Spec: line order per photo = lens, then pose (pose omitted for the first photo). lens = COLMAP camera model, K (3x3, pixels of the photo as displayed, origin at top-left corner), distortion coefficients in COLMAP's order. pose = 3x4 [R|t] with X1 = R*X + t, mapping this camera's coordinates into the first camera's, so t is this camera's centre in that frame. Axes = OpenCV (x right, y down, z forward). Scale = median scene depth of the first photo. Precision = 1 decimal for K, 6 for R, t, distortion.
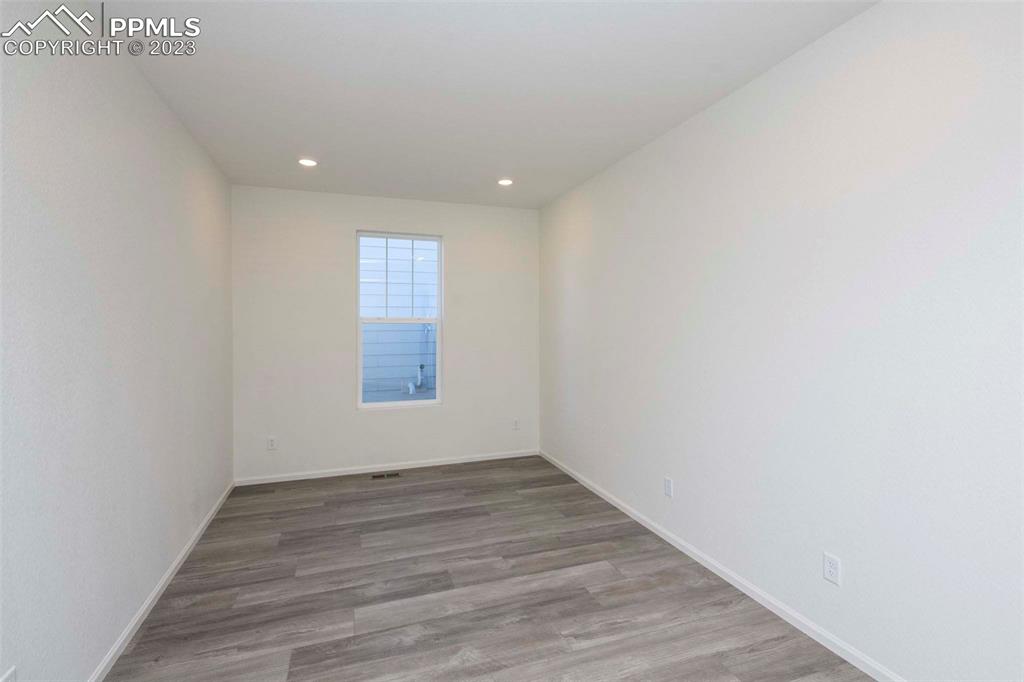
lens RADIAL K [[461.2, 0, 516.6], [0, 461.2, 341.4], [0, 0, 1]] dist [0.016846, 0.000214]
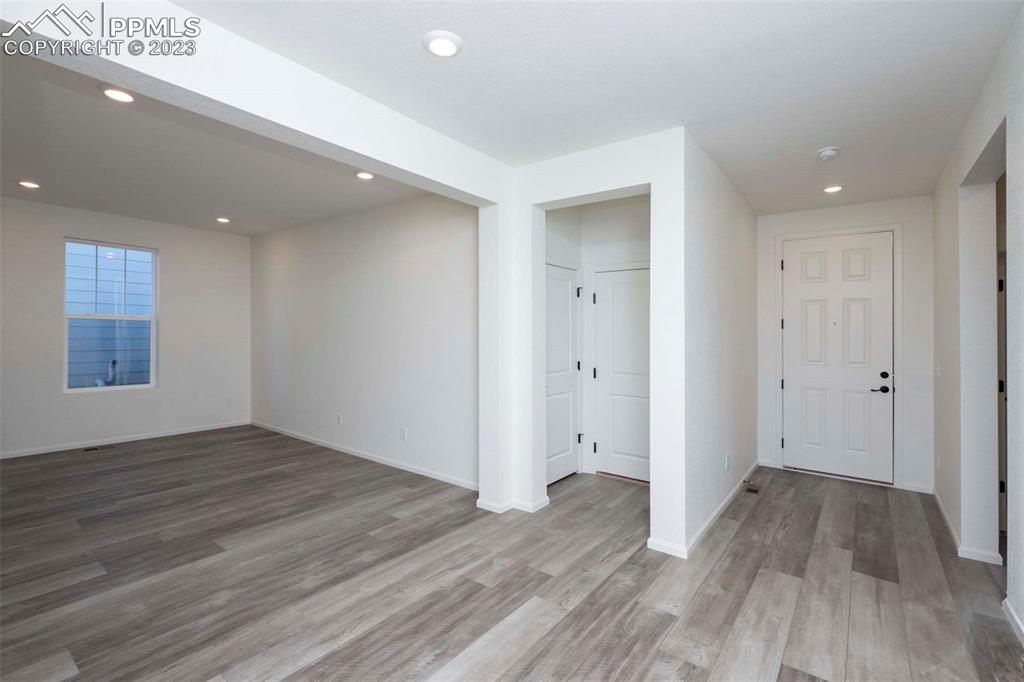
lens RADIAL K [[461.2, 0, 516.6], [0, 461.2, 341.4], [0, 0, 1]] dist [0.016846, 0.000214]
pose [[0.835335, 0.001932, 0.549737, -0.083006], [0.002404, 0.999971, -0.007168, 0.048337], [-0.549735, 0.007309, 0.835307, -0.980672]]
